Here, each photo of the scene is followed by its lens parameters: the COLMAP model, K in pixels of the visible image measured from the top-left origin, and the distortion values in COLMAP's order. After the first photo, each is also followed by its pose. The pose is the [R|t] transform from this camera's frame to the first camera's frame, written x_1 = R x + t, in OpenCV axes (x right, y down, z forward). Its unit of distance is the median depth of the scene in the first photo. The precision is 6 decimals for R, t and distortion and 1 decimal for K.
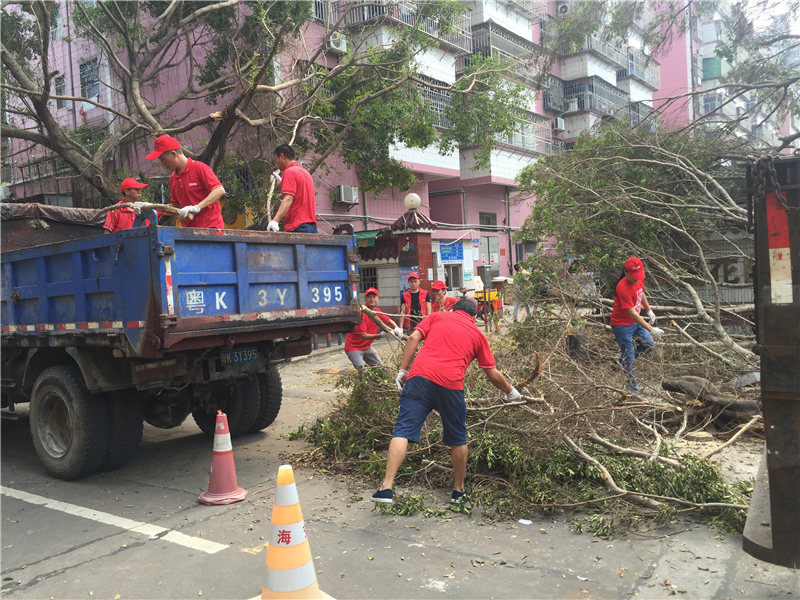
lens RADIAL K [[685.8, 0, 399.3], [0, 685.8, 285.3], [0, 0, 1]] dist [0.068808, -0.117660]
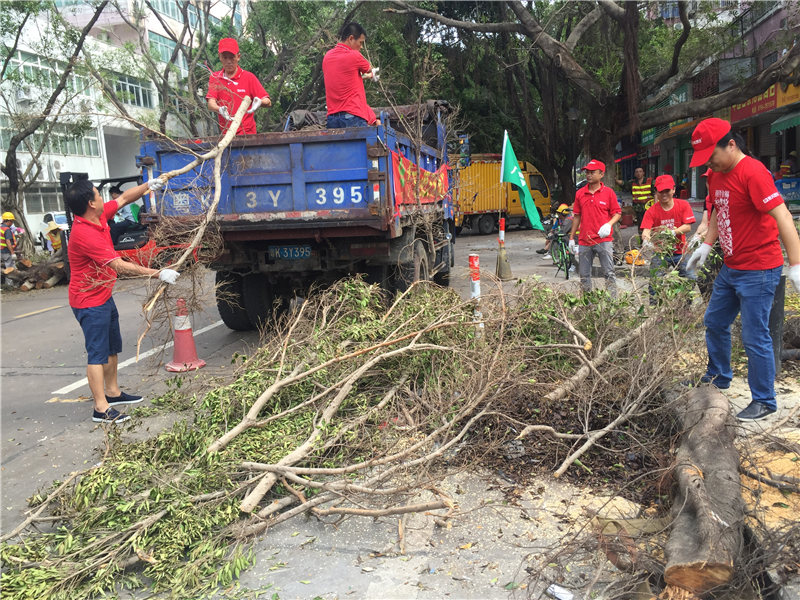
lens RADIAL K [[685.8, 0, 399.3], [0, 685.8, 285.3], [0, 0, 1]] dist [0.068808, -0.117660]
pose [[0.441583, 0.142807, -0.885783, 0.805463], [0.030960, 0.984239, 0.174114, -0.027404], [0.896686, -0.104309, 0.430202, 0.695799]]
